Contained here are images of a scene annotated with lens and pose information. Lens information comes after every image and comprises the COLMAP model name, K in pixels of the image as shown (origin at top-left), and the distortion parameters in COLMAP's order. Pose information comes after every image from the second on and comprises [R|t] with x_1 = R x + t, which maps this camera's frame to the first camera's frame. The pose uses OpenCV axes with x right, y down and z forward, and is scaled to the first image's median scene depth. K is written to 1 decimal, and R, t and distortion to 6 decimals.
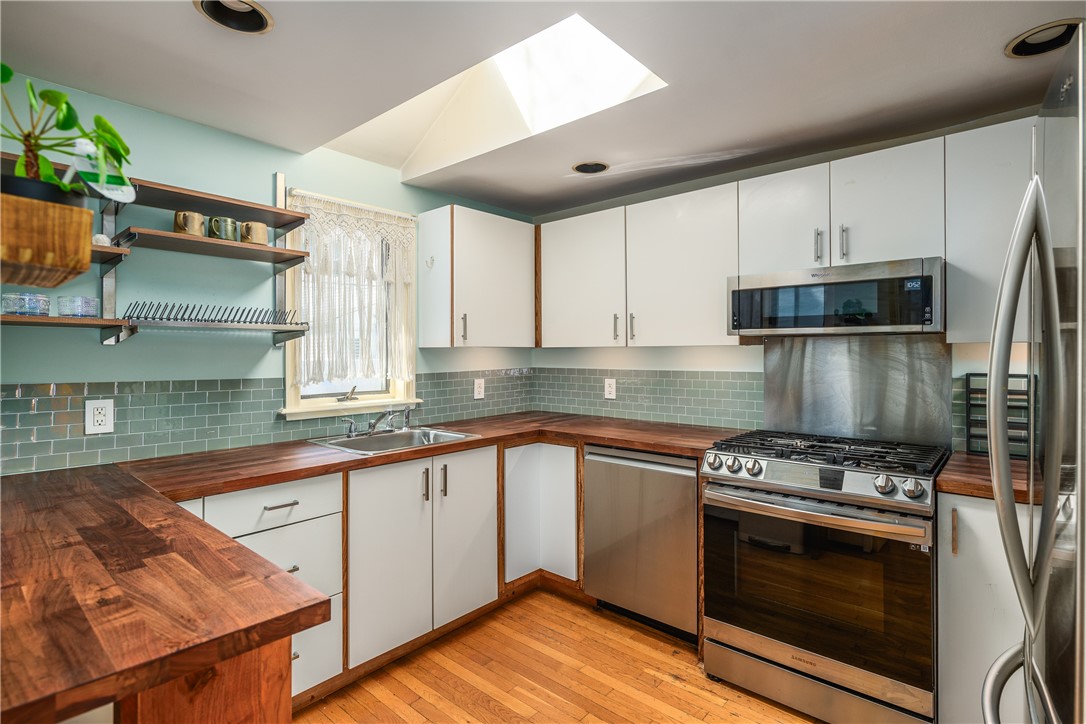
lens RADIAL K [[519.3, 0, 542.7], [0, 519.3, 355.9], [0, 0, 1]] dist [0.002128, 0.000114]
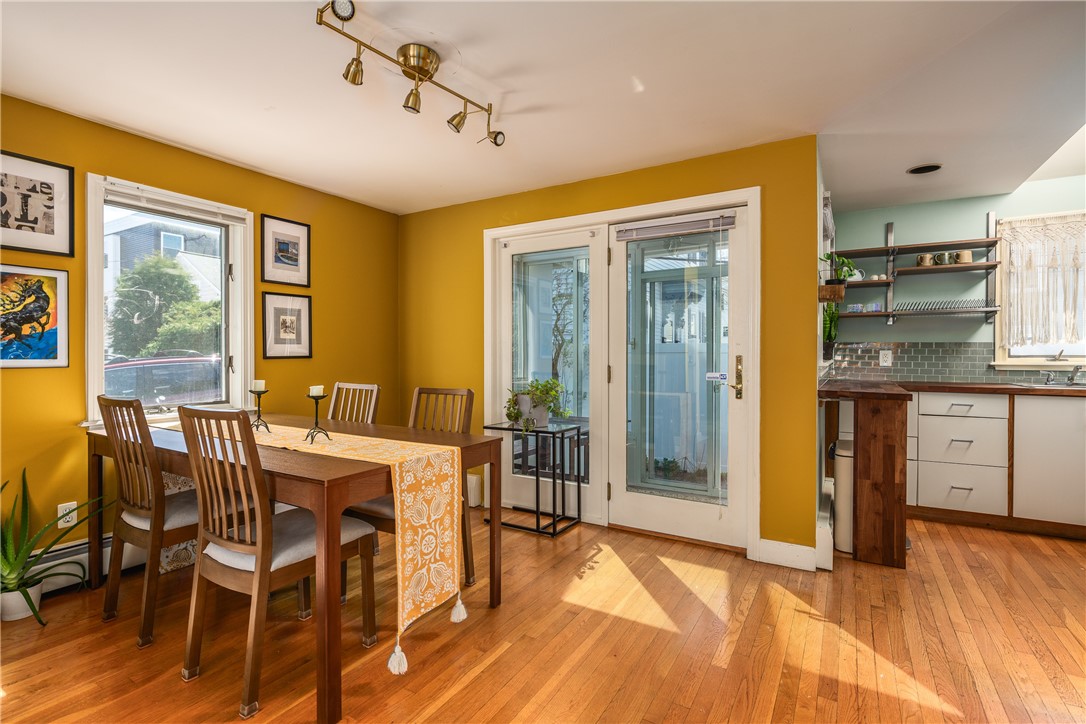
lens RADIAL K [[526.6, 0, 542.8], [0, 526.6, 358.4], [0, 0, 1]] dist [-0.001123, -0.000329]
pose [[0.182868, 0.006464, -0.983116, 0.846141], [-0.002790, 0.999978, 0.006056, 0.089650], [0.983134, 0.001636, 0.182882, -0.648706]]
